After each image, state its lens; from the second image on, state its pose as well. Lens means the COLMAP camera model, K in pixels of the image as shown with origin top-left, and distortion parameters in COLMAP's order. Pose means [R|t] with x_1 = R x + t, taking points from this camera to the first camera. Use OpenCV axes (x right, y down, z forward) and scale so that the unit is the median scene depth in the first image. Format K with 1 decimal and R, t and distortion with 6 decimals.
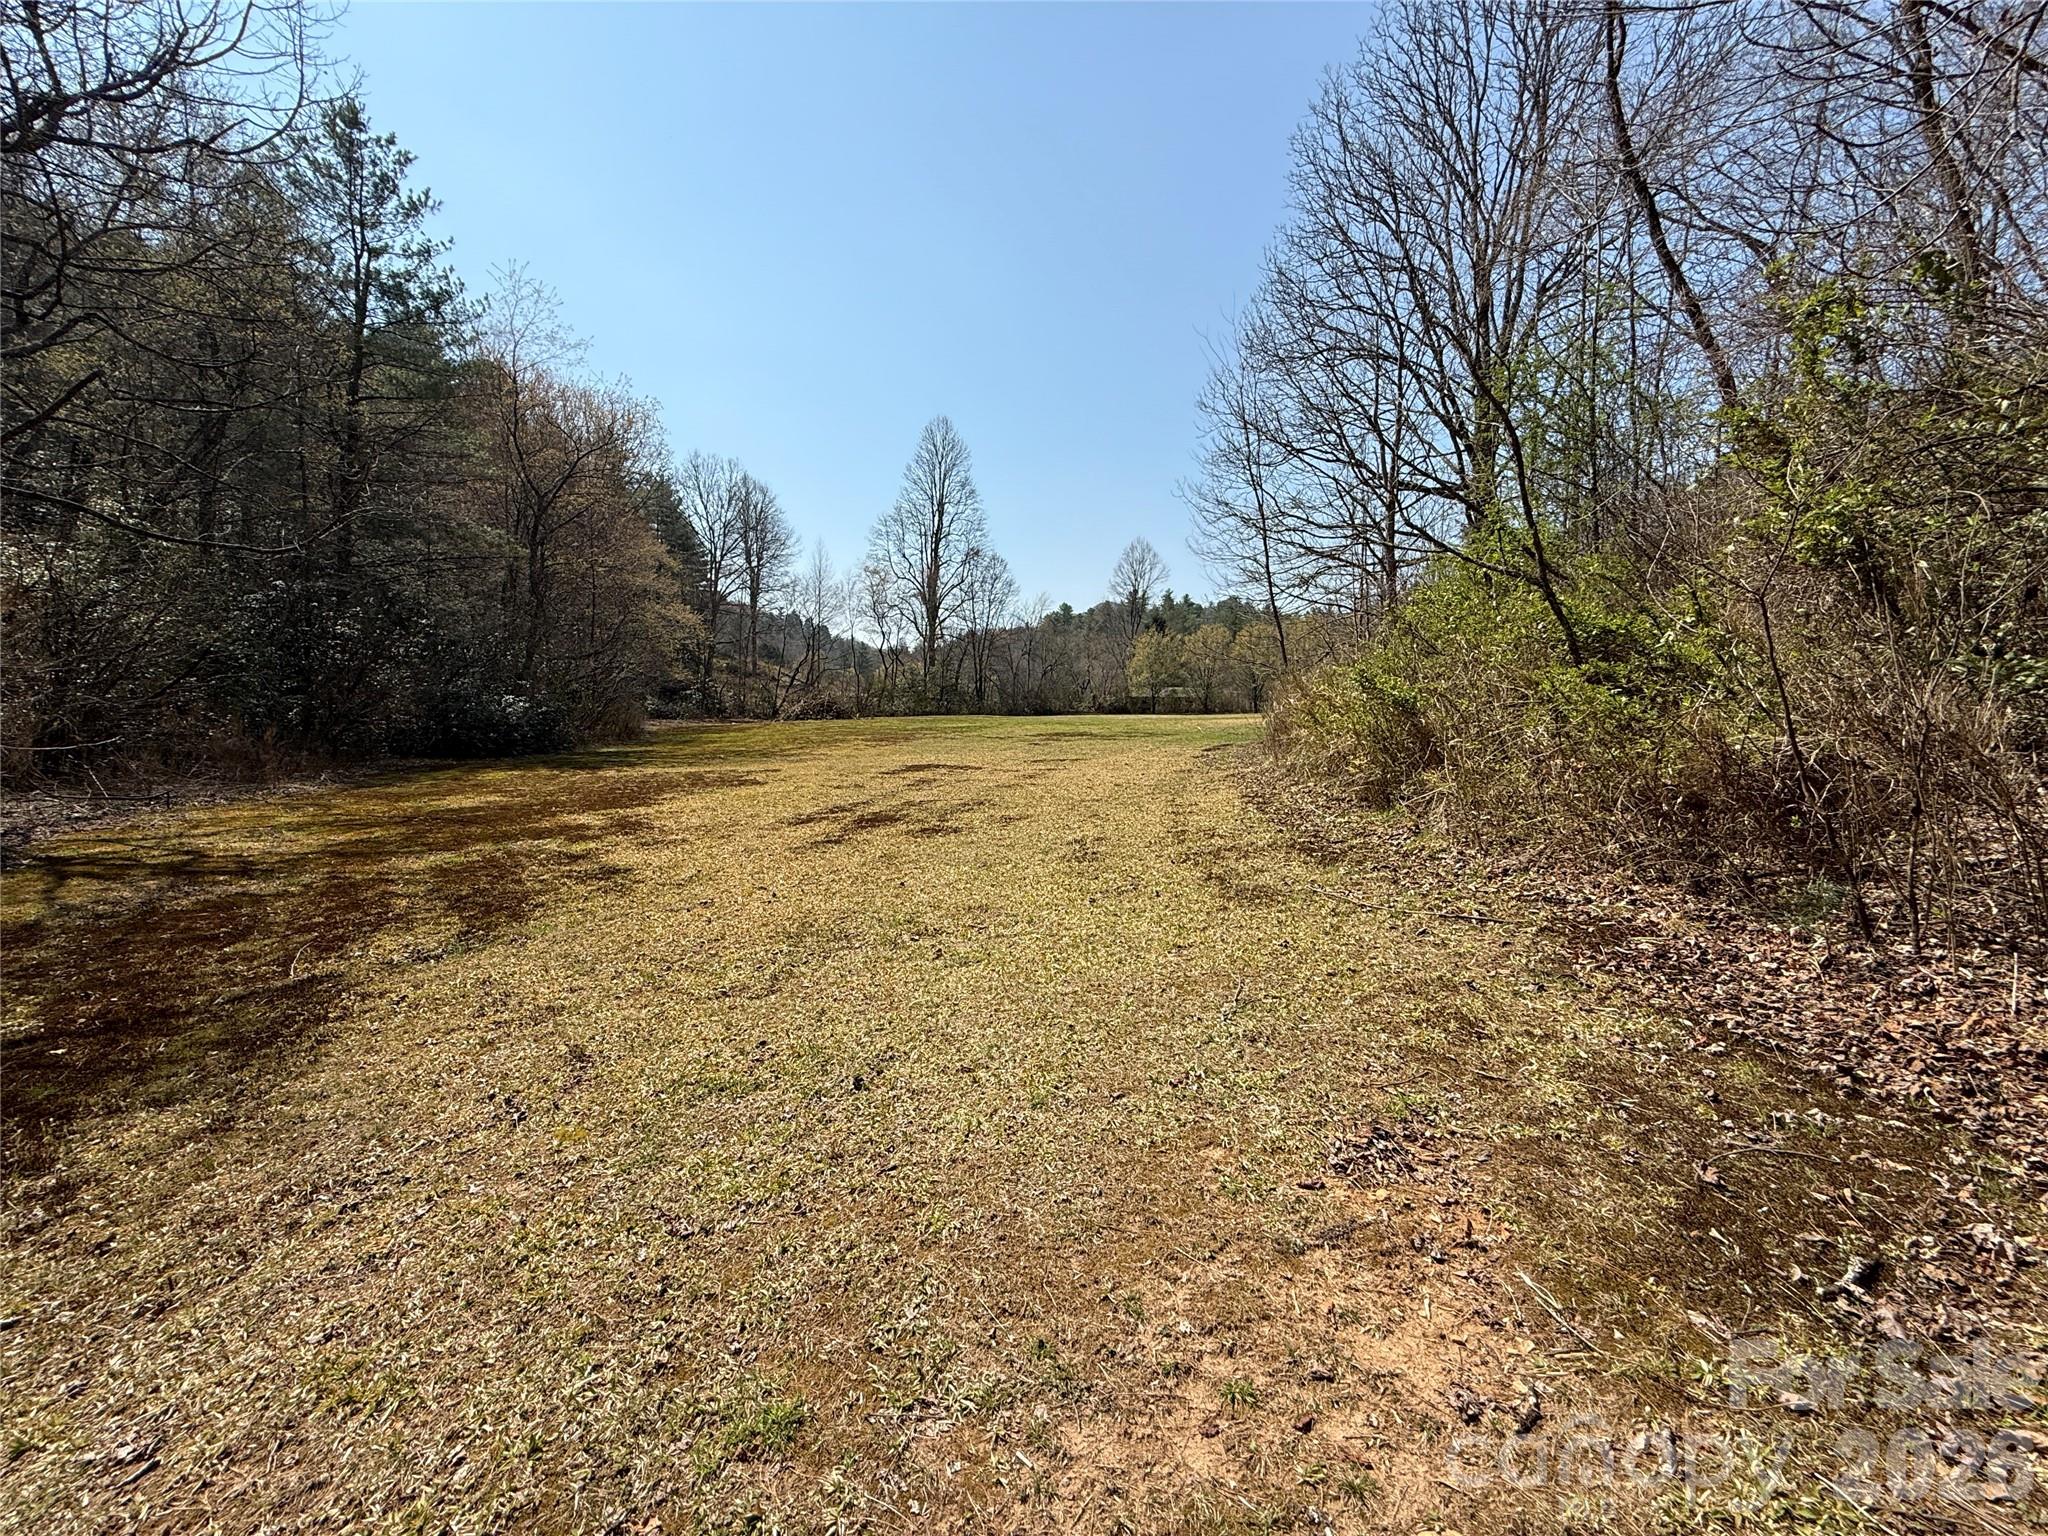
lens RADIAL K [[811.9, 0, 1019.9], [0, 811.9, 763.5], [0, 0, 1]] dist [-0.001489, 0.000114]
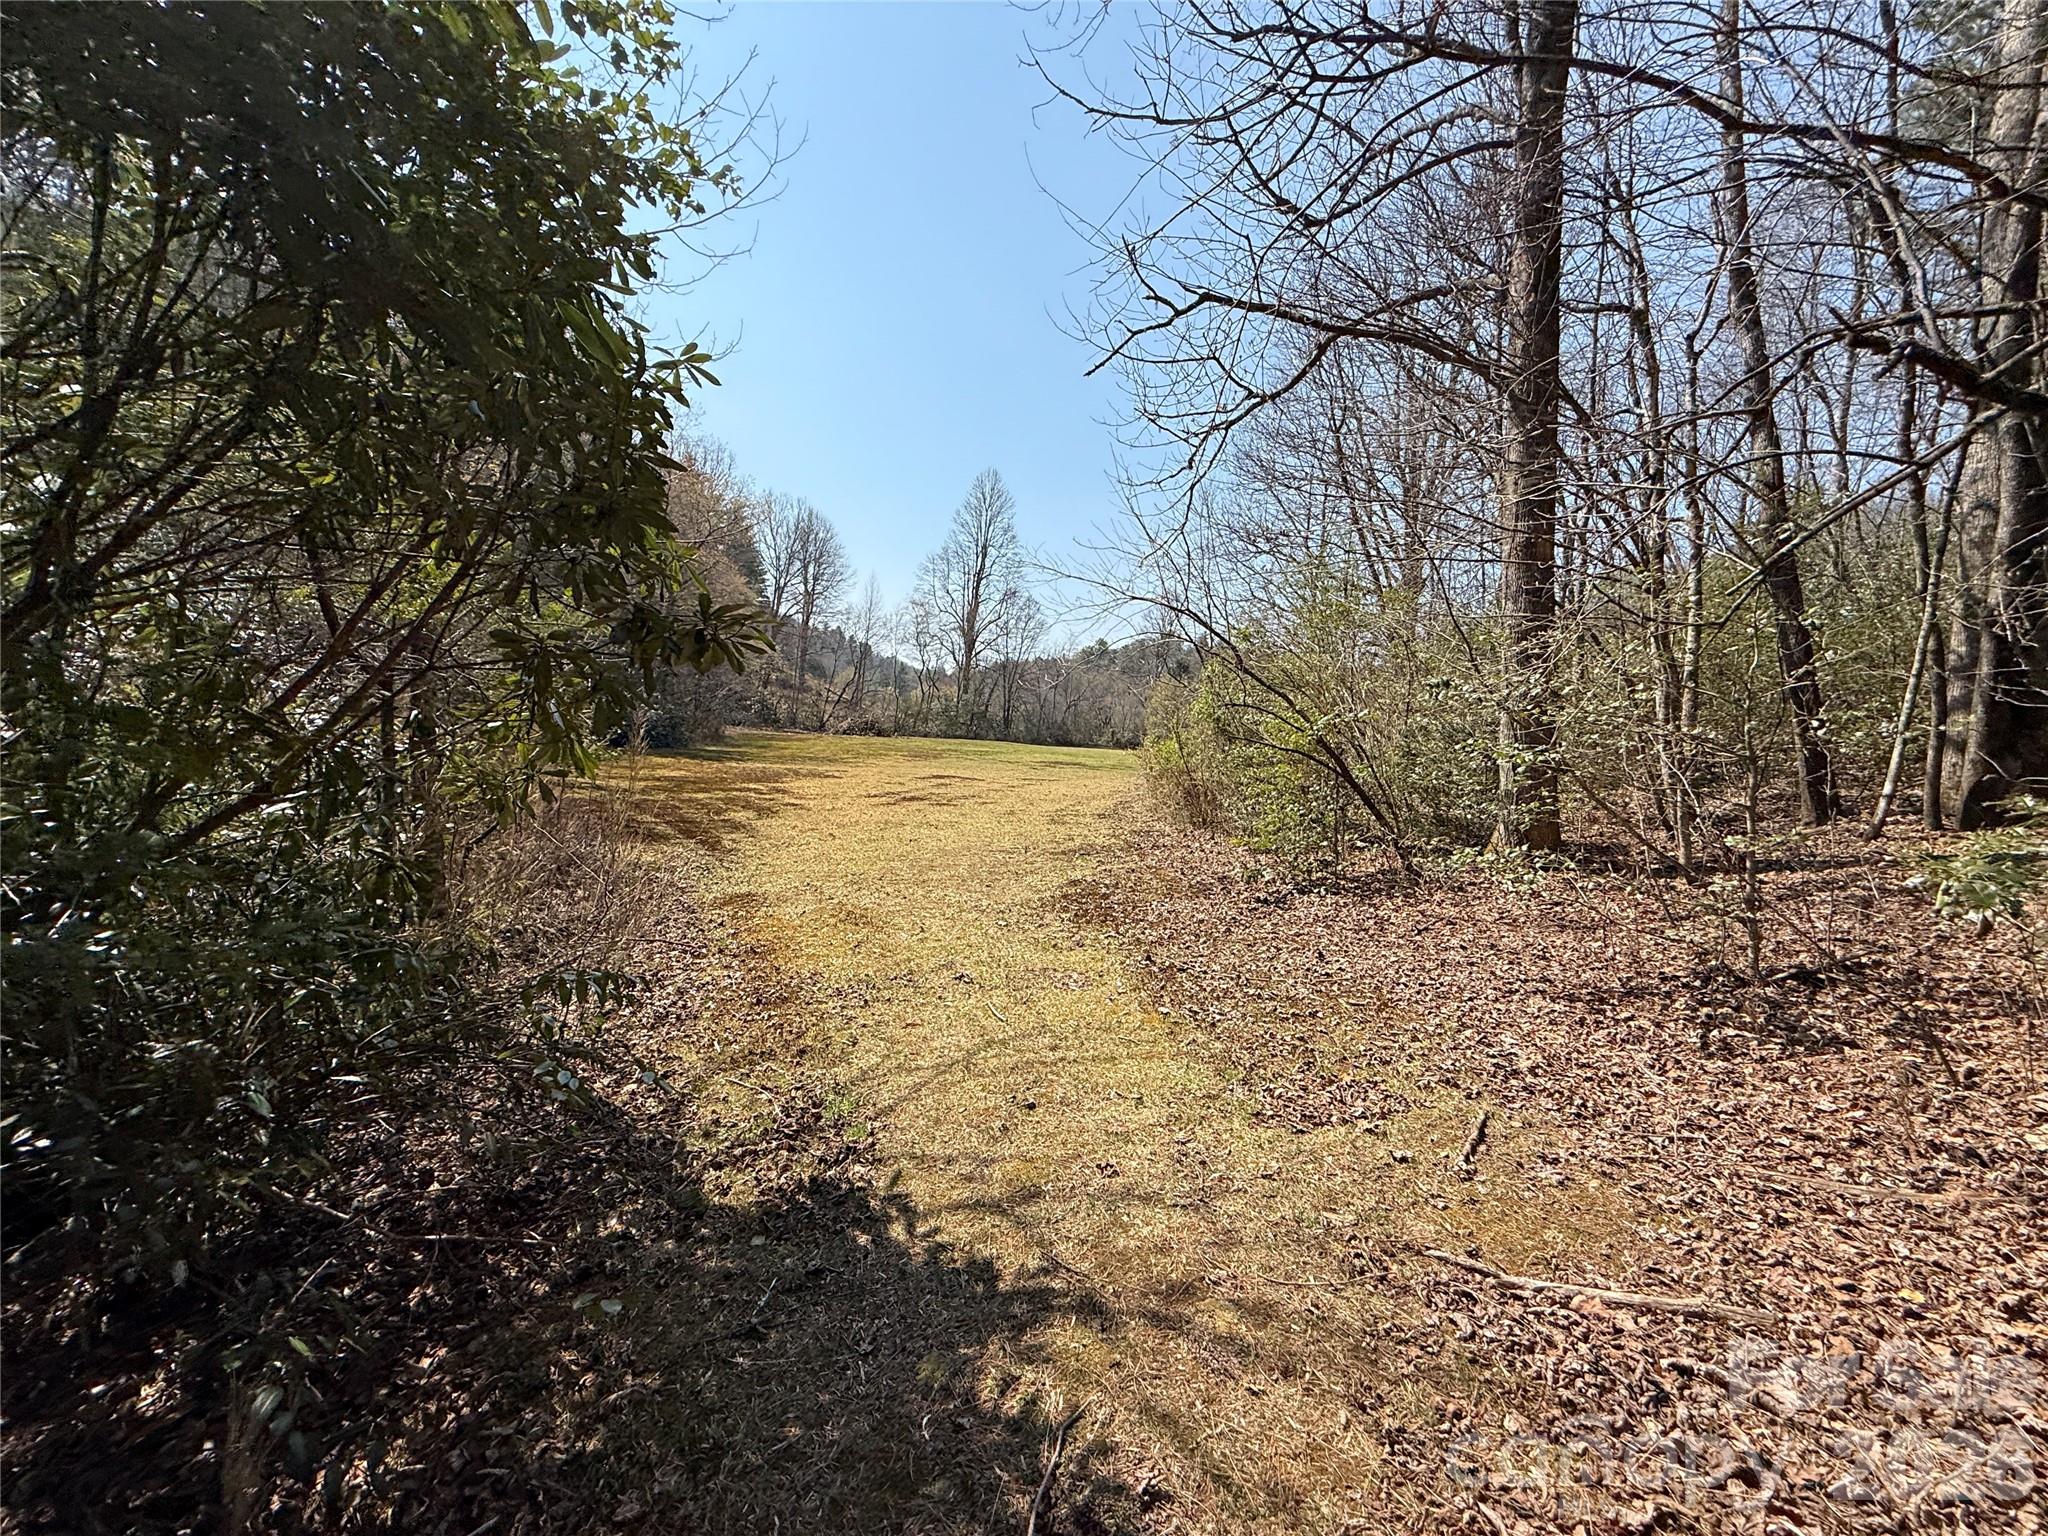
lens RADIAL K [[811.9, 0, 1027.4], [0, 811.9, 773.0], [0, 0, 1]] dist [-0.001489, 0.000114]
pose [[0.996747, 0.075741, -0.027532, 0.013128], [-0.076330, 0.996861, -0.021013, 0.002971], [0.025854, 0.023046, 0.999400, -0.085480]]
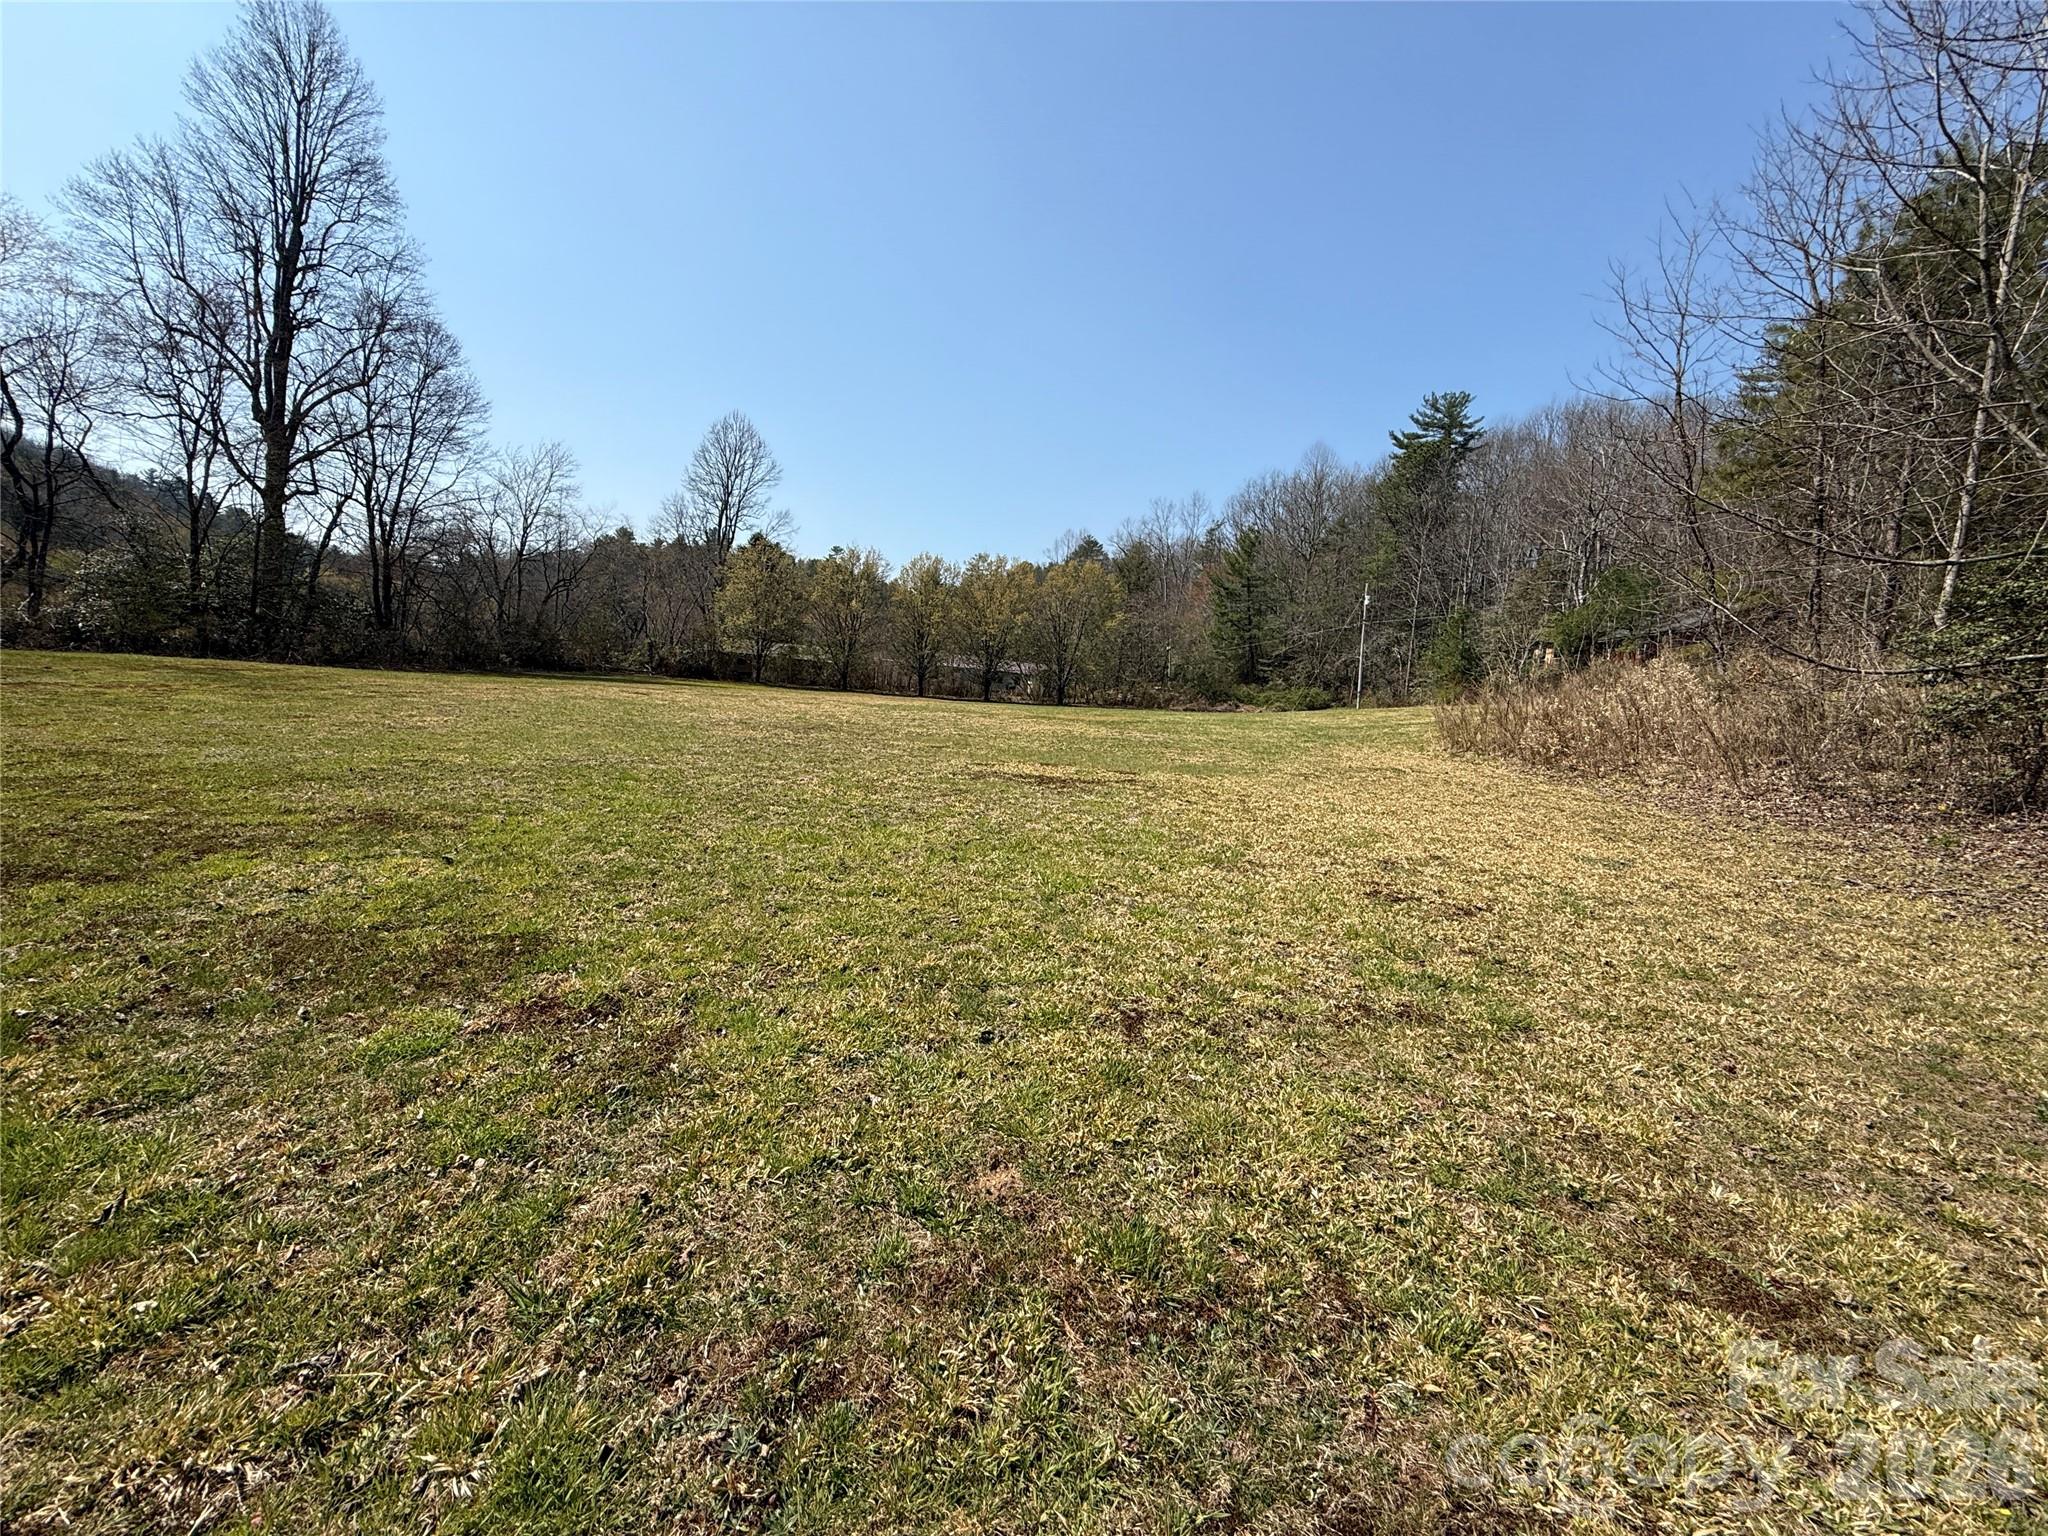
lens RADIAL K [[811.9, 0, 1024.7], [0, 811.9, 757.6], [0, 0, 1]] dist [-0.001489, 0.000114]
pose [[0.869703, 0.027063, 0.492832, 0.042911], [-0.045728, 0.998619, 0.025859, -0.032050], [-0.491452, -0.045026, 0.869740, 0.387032]]
